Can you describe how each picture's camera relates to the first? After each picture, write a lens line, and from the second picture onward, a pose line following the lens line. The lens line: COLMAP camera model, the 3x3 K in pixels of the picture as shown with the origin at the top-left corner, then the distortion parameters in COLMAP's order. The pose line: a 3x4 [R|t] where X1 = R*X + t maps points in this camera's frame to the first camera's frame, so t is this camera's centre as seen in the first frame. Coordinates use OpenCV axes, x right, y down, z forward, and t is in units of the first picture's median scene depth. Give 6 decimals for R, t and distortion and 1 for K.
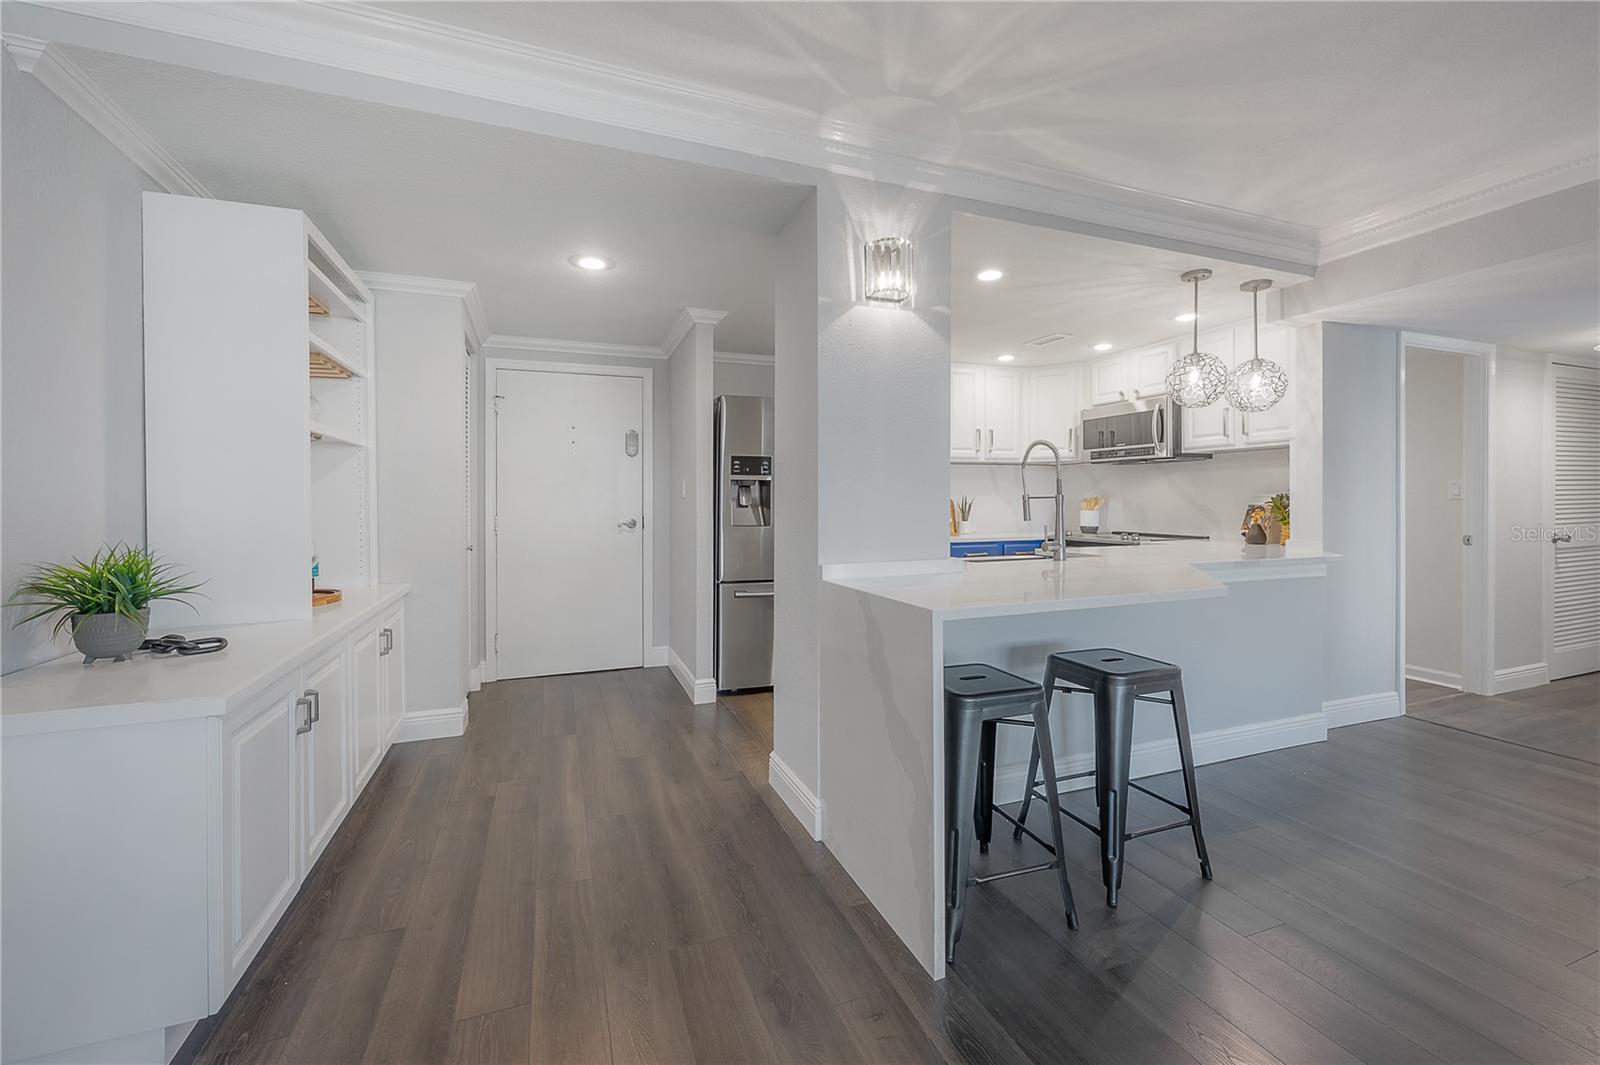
lens RADIAL K [[634.9, 0, 792.0], [0, 634.9, 494.8], [0, 0, 1]] dist [-0.000010, -0.000866]
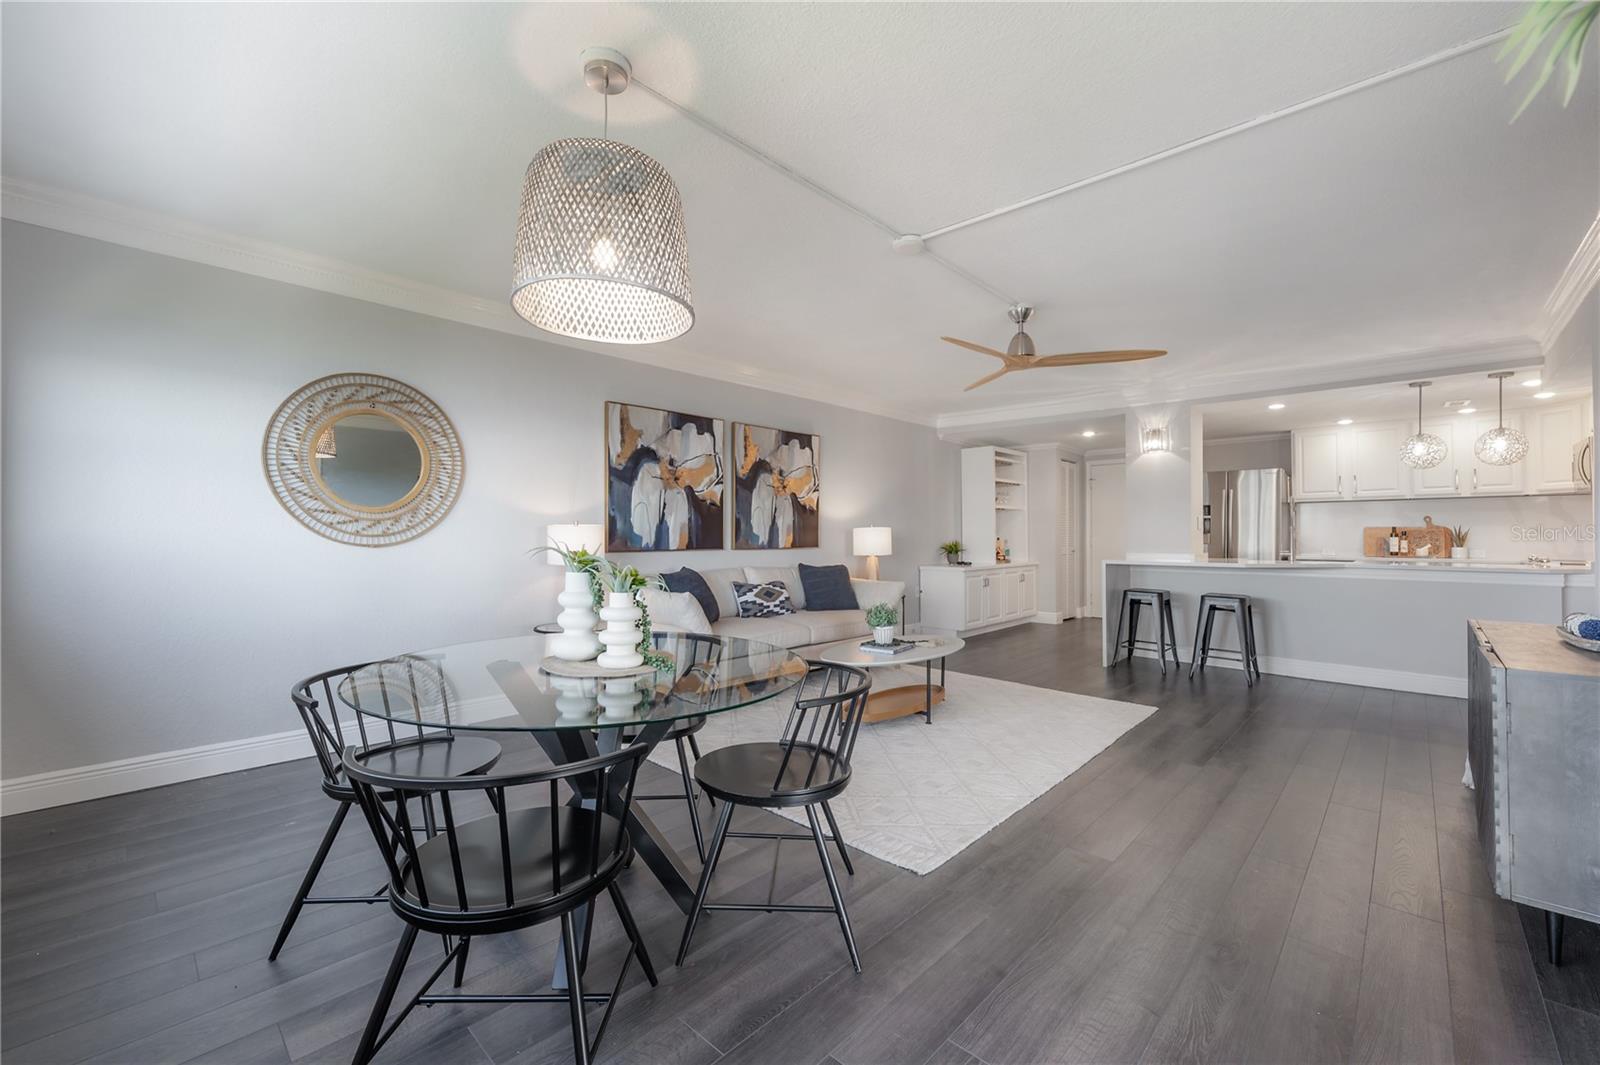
lens RADIAL K [[634.9, 0, 801.8], [0, 634.9, 531.0], [0, 0, 1]] dist [-0.000010, -0.000866]
pose [[0.437862, -0.000022, -0.899042, 1.229506], [0.007351, 0.999967, 0.003556, -0.000616], [0.899012, -0.008166, 0.437847, -0.948008]]
